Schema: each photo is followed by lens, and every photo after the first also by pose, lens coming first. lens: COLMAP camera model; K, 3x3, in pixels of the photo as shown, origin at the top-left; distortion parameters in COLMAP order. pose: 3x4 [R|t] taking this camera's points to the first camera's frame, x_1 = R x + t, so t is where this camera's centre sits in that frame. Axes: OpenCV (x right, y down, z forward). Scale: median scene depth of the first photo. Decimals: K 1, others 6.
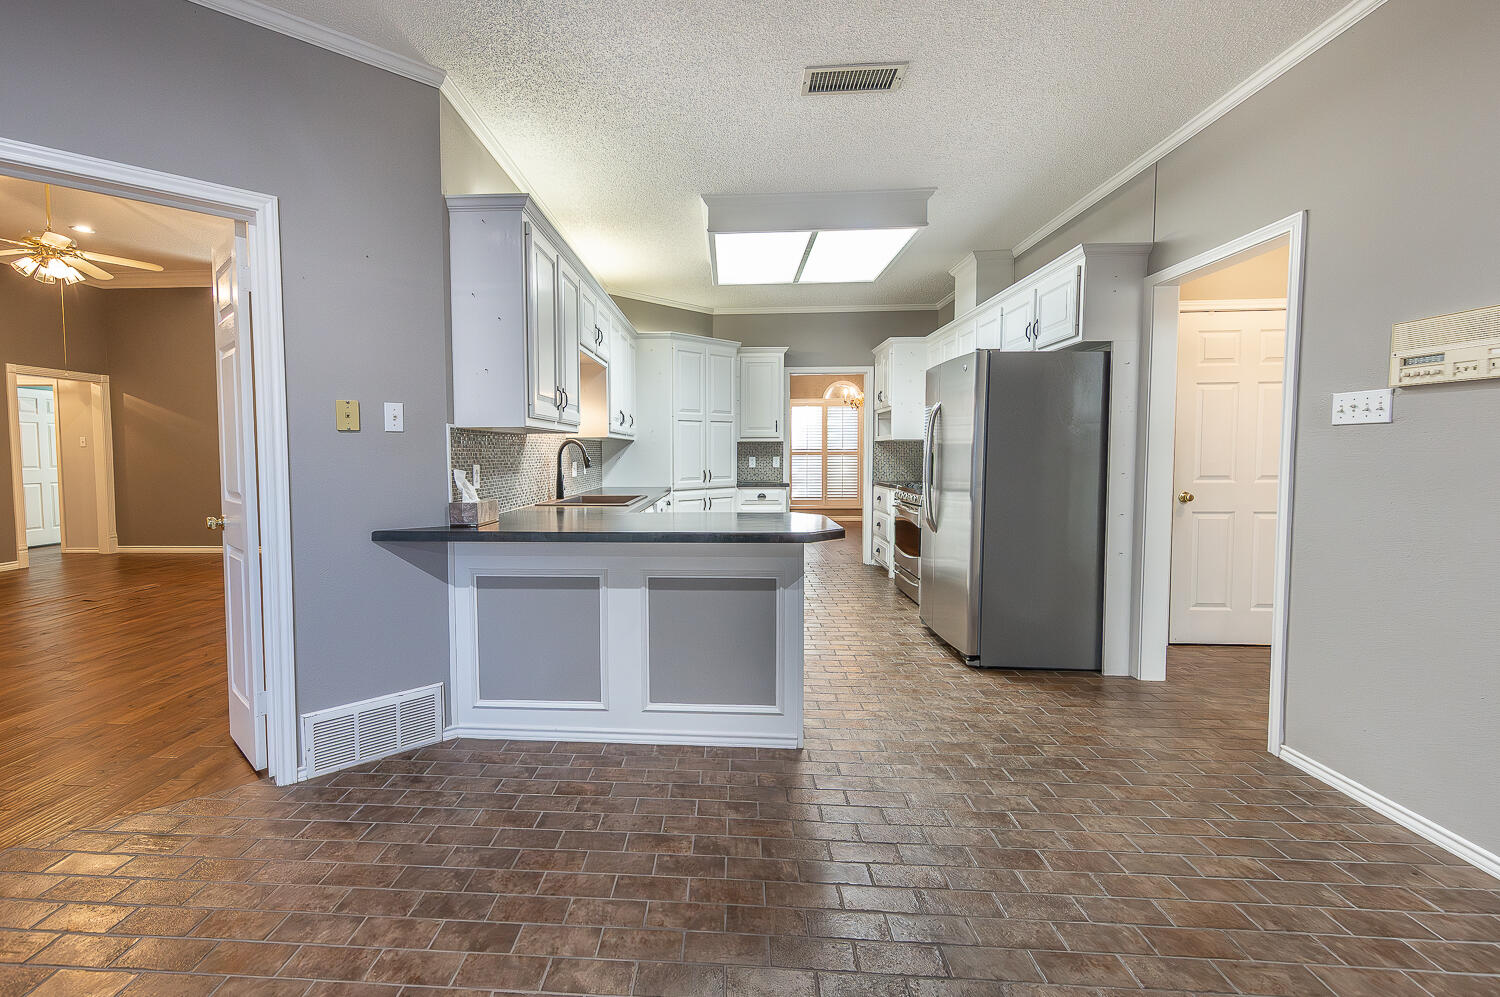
lens RADIAL K [[738.3, 0, 753.5], [0, 738.3, 483.5], [0, 0, 1]] dist [-0.000332, -0.000316]
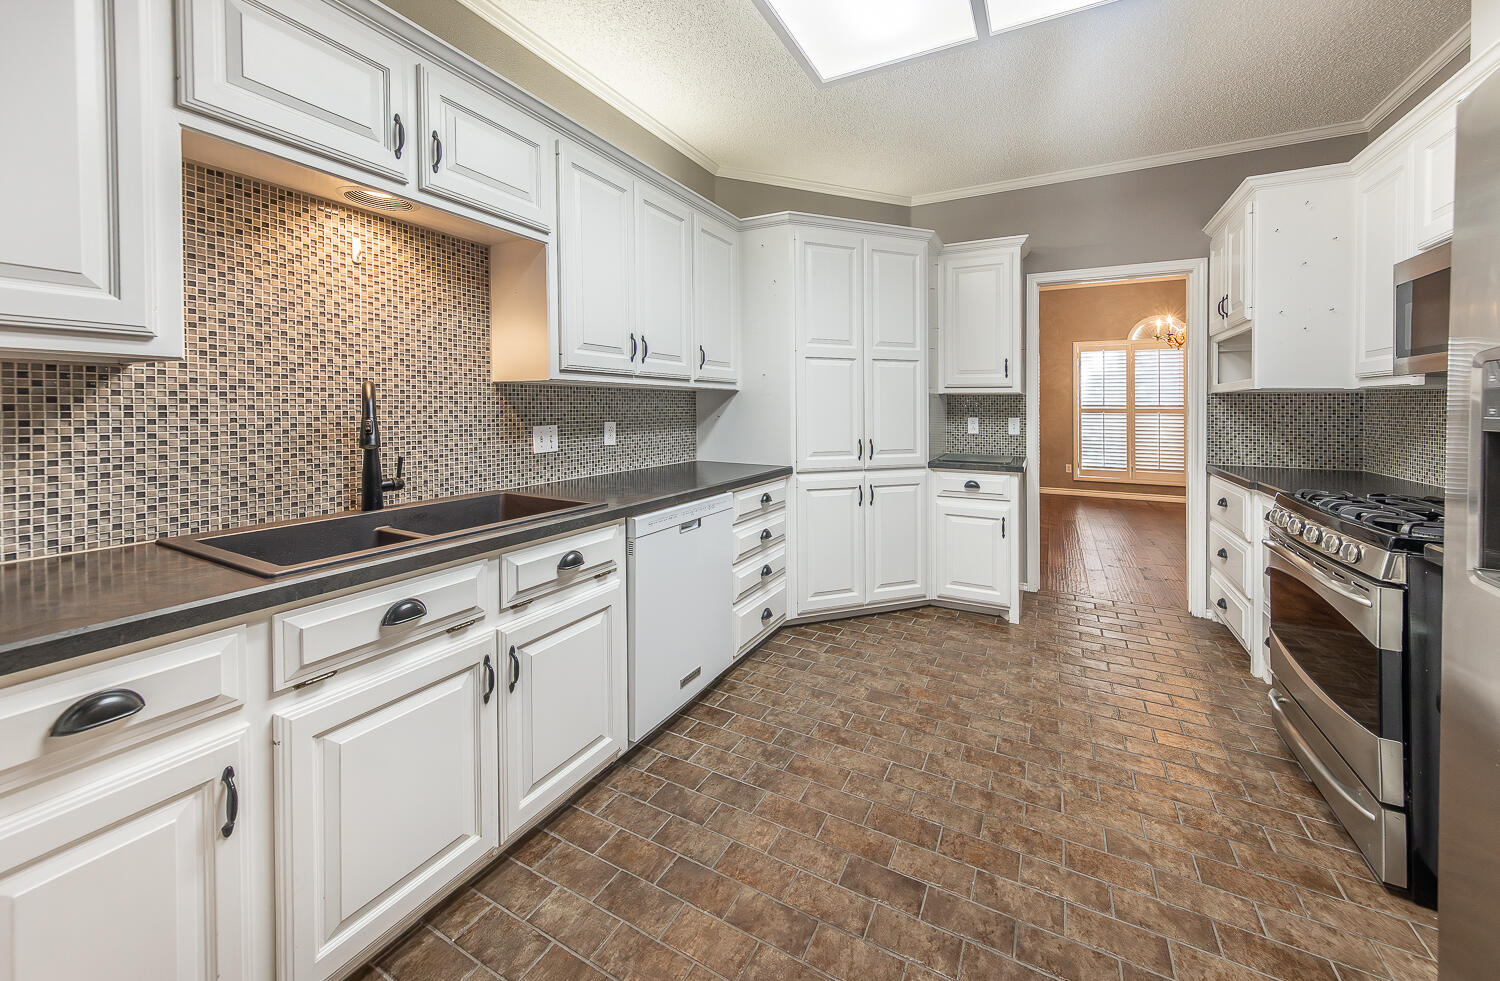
lens RADIAL K [[587.7, 0, 752.8], [0, 587.7, 394.0], [0, 0, 1]] dist [0.001021, 0.000043]
pose [[0.876752, 0.000162, -0.480942, 0.088900], [-0.029897, 0.998084, -0.054166, -0.026743], [0.480012, 0.061869, 0.875078, 0.533124]]
